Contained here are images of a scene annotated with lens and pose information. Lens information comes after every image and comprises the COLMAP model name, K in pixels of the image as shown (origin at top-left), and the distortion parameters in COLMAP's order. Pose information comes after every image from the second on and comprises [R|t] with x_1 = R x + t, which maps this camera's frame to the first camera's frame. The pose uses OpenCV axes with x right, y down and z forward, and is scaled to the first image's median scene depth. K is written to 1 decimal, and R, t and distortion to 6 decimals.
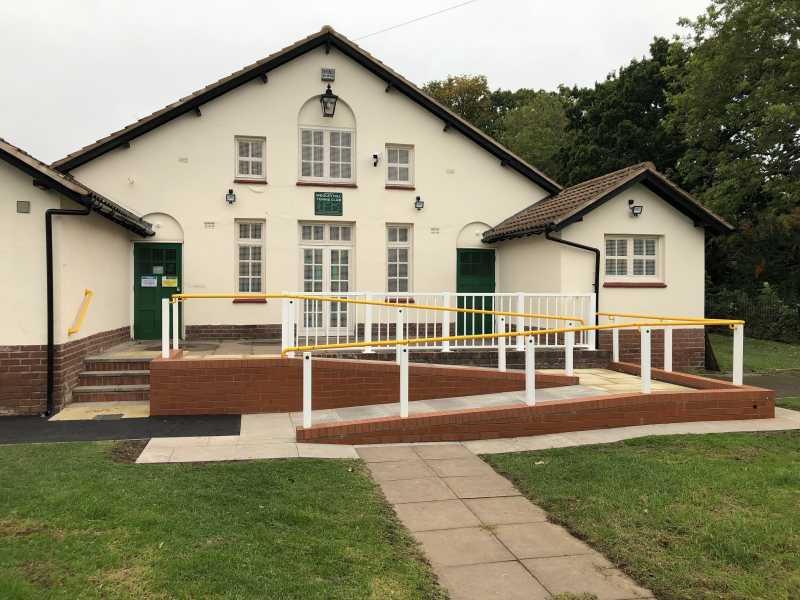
lens RADIAL K [[624.1, 0, 400.0], [0, 624.1, 300.0], [0, 0, 1]] dist [0.058950, -0.000742]
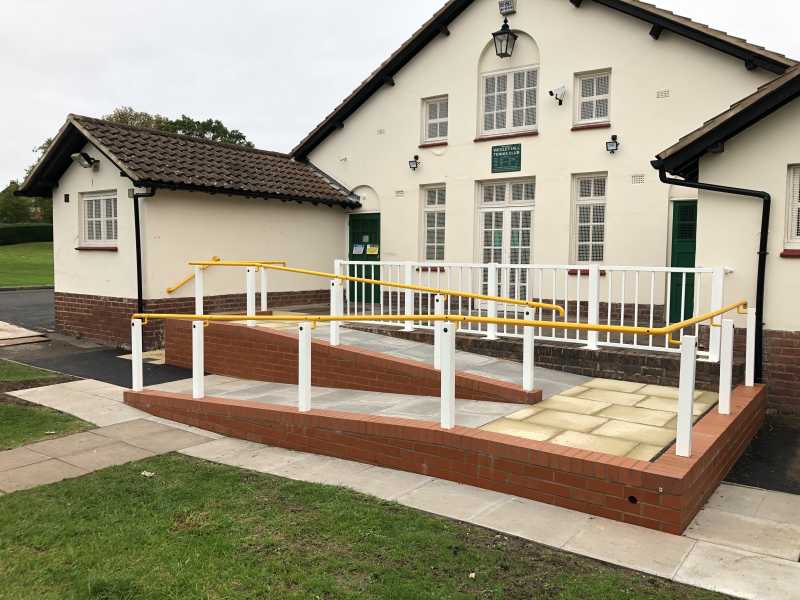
lens RADIAL K [[641.2, 0, 400.0], [0, 641.2, 300.0], [0, 0, 1]] dist [-0.008131, -0.004985]
pose [[0.657412, 0.055848, -0.751459, 0.467759], [-0.021790, 0.998242, 0.055125, -0.004453], [0.753216, -0.019865, 0.657473, 0.307179]]
